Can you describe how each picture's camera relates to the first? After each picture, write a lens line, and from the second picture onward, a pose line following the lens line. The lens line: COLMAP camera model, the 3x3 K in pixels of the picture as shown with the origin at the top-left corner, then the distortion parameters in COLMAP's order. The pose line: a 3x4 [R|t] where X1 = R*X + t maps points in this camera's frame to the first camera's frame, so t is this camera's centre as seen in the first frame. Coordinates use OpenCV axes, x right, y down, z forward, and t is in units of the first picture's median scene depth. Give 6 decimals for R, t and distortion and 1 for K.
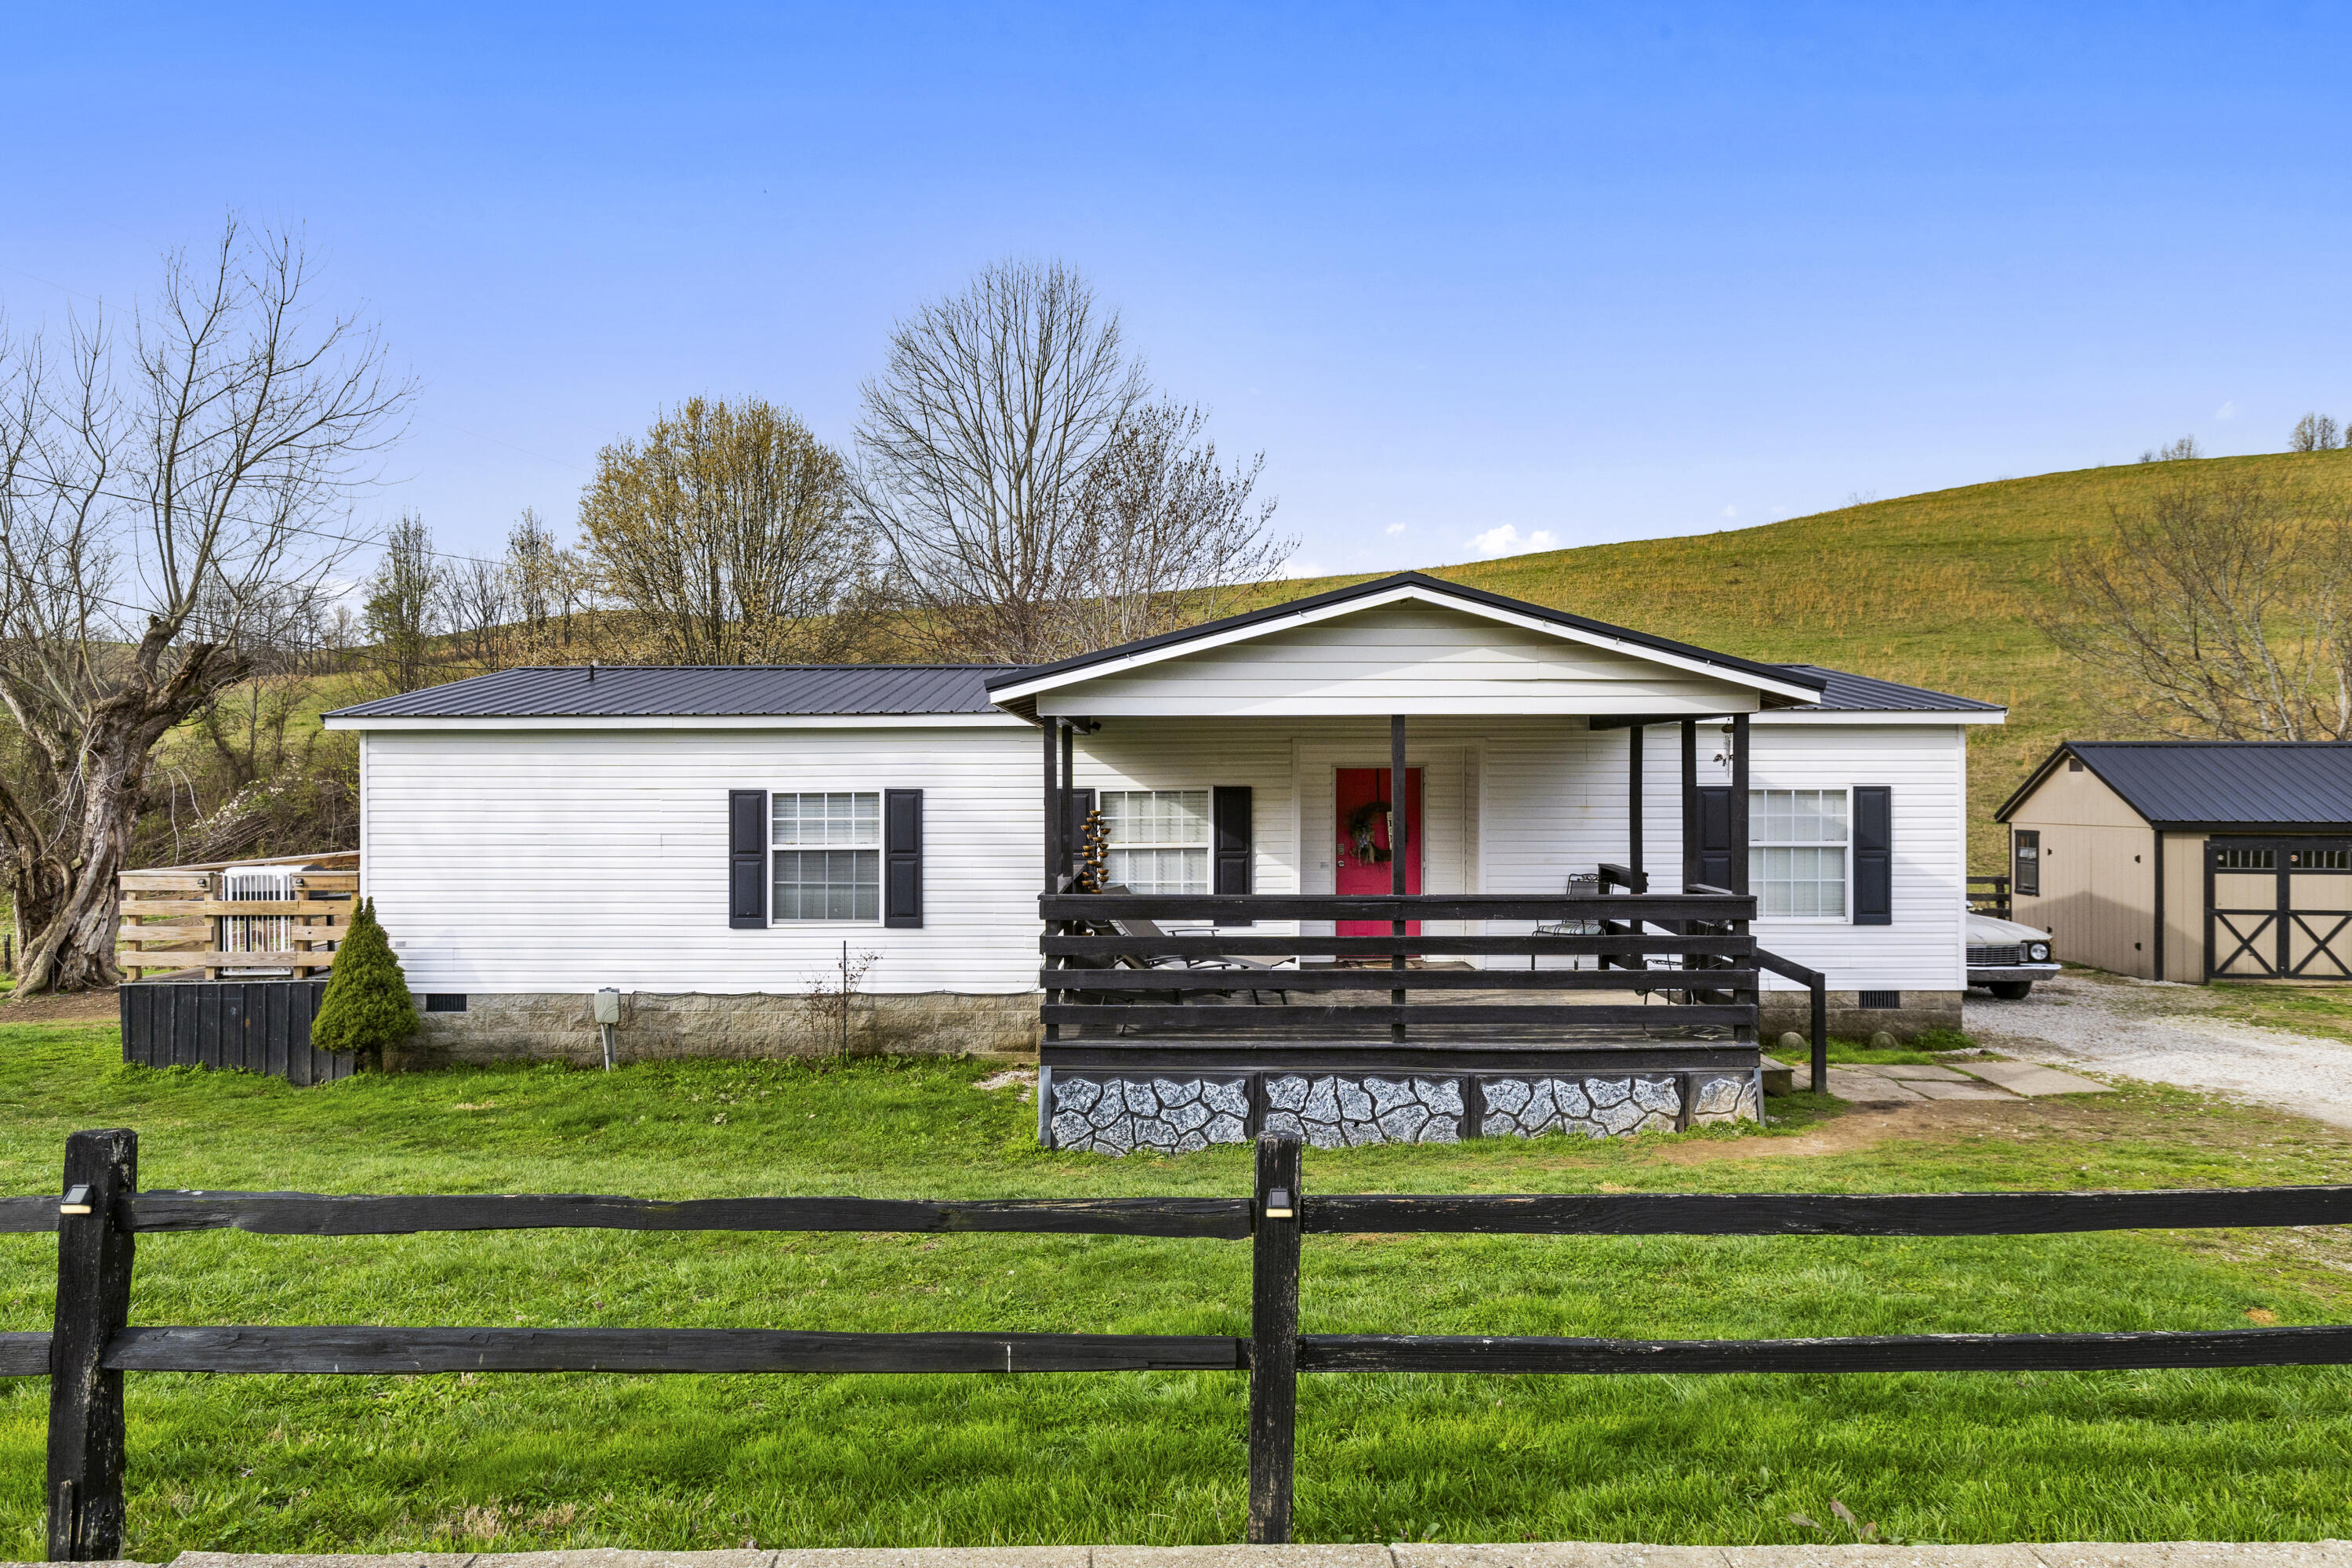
lens RADIAL K [[1389.5, 0, 1176.0], [0, 1389.5, 784.0], [0, 0, 1]] dist [0.004113, 0.001348]
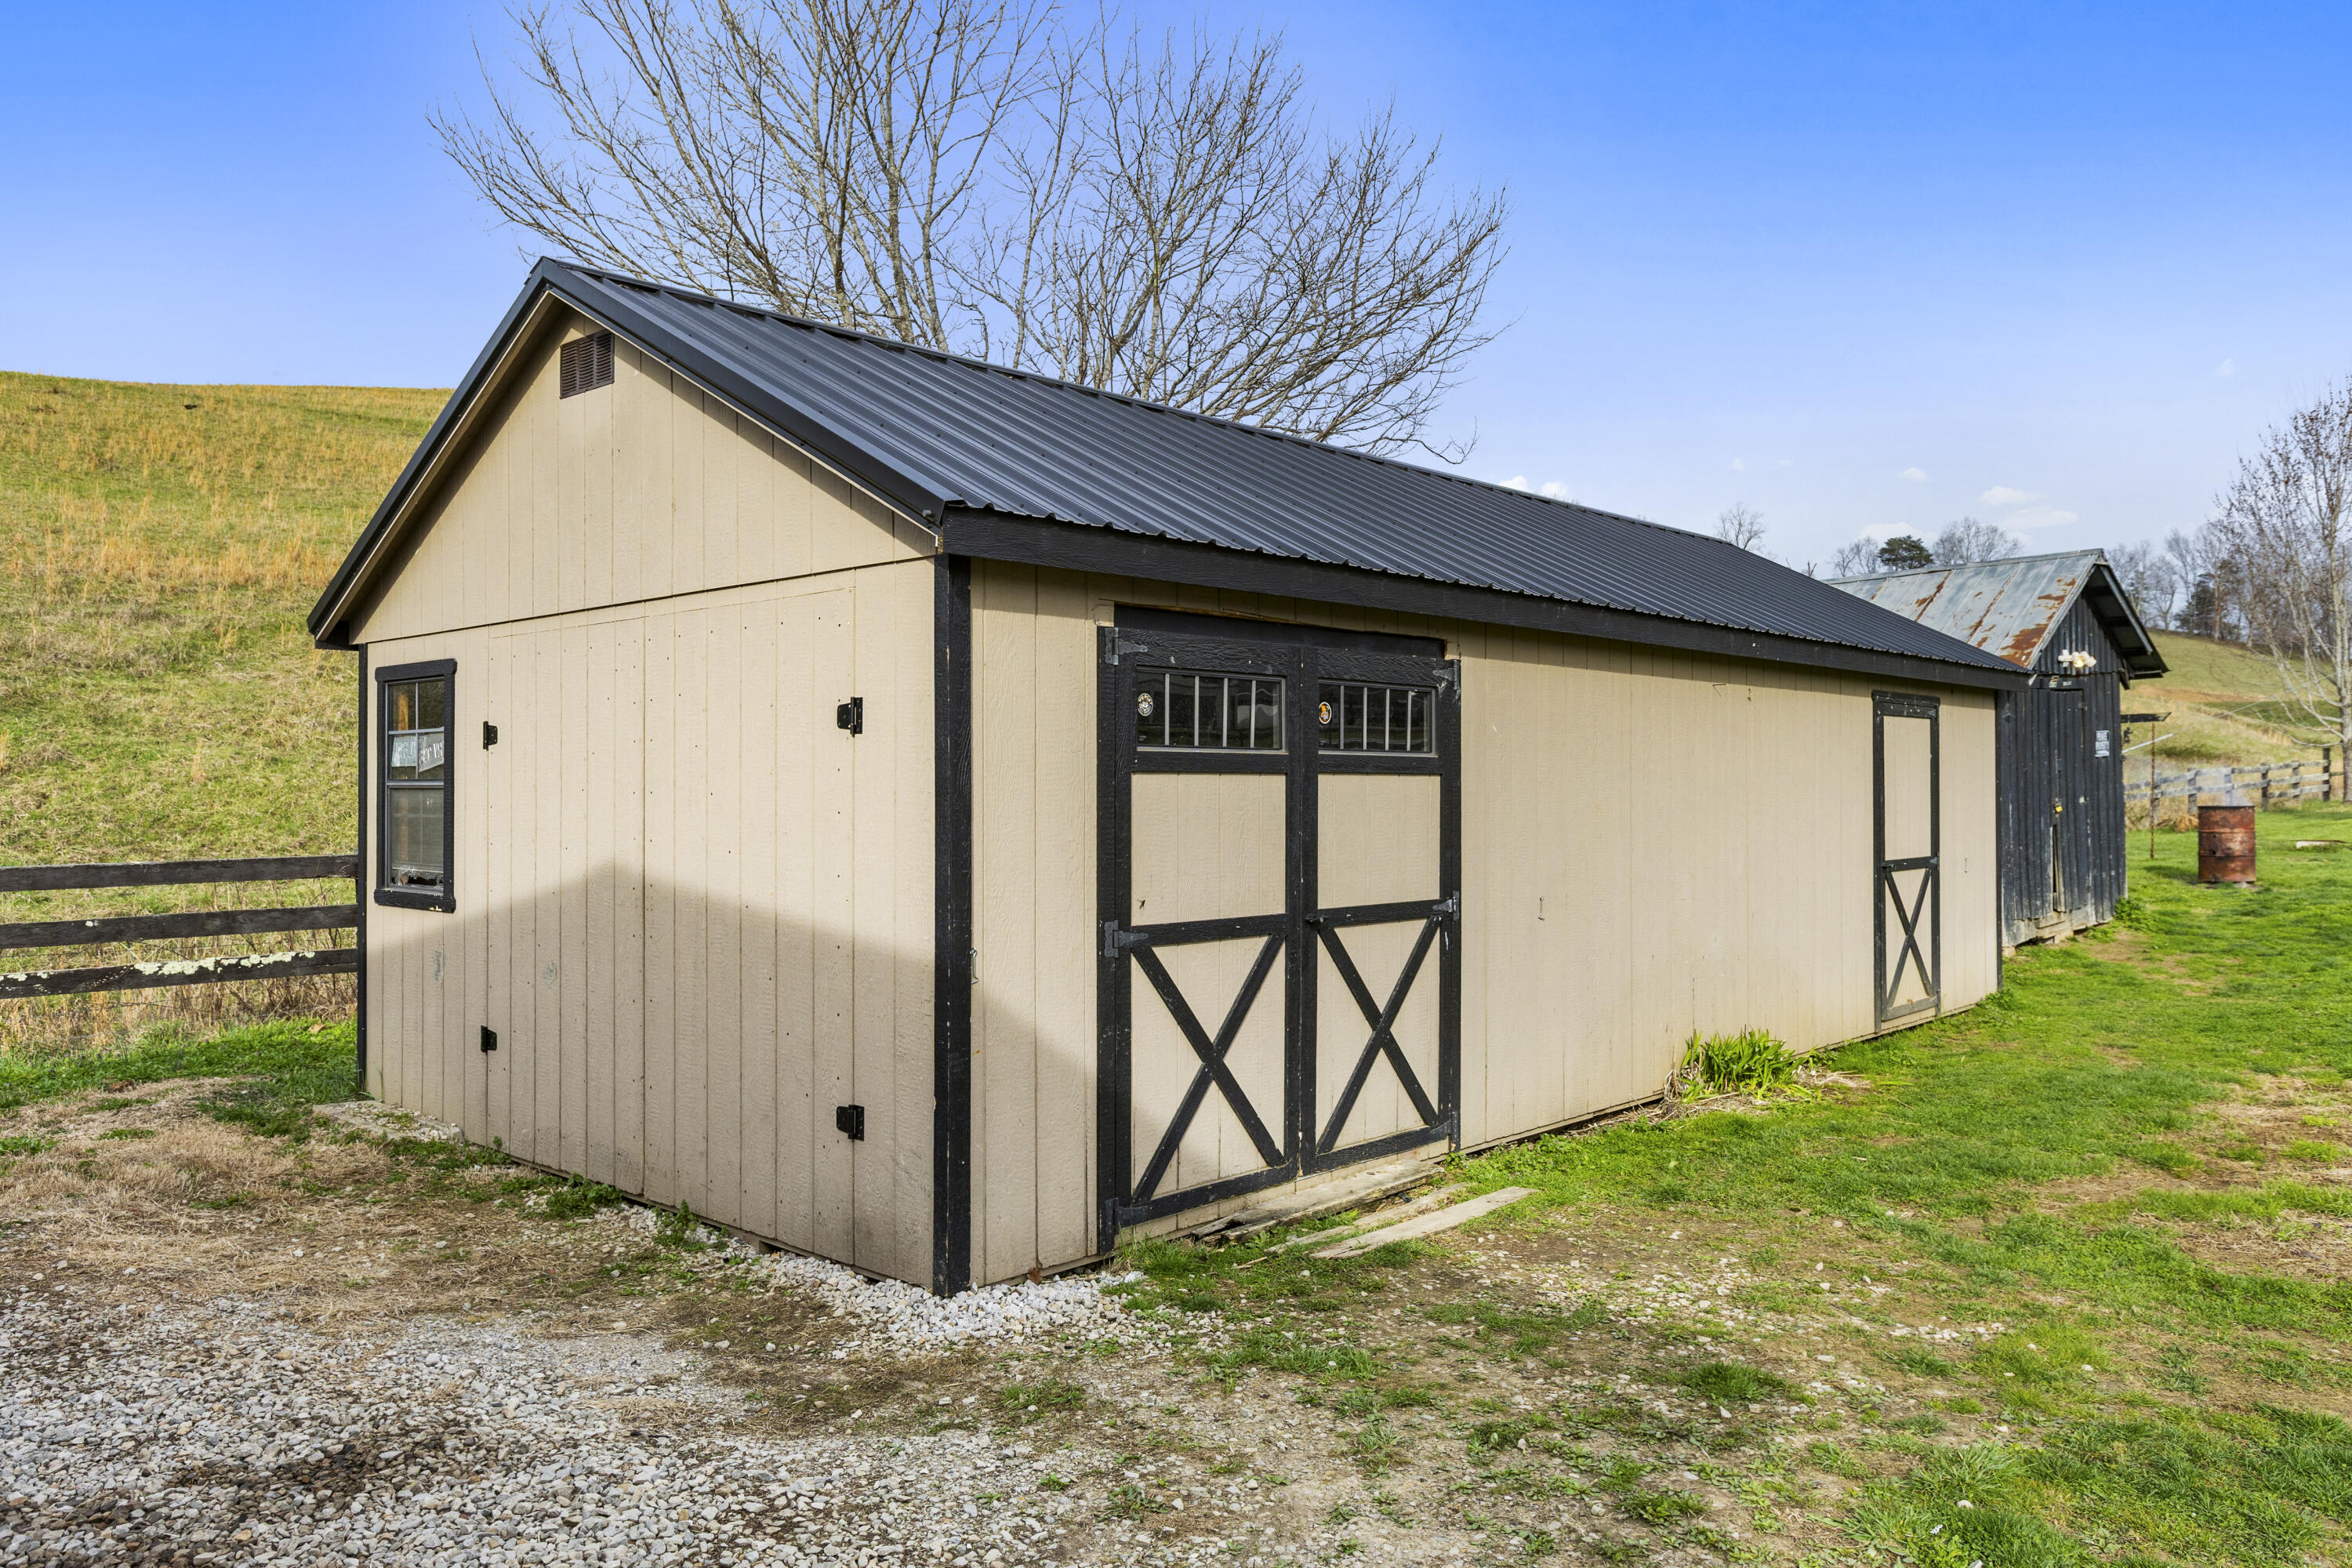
lens RADIAL K [[1755.7, 0, 1176.0], [0, 1755.7, 784.0], [0, 0, 1]] dist [0.007271, 0.005125]
pose [[0.606570, -0.000921, 0.795030, 0.519011], [-0.004878, 0.999976, 0.004879, 0.064701], [-0.795015, -0.006838, 0.606551, 0.817026]]
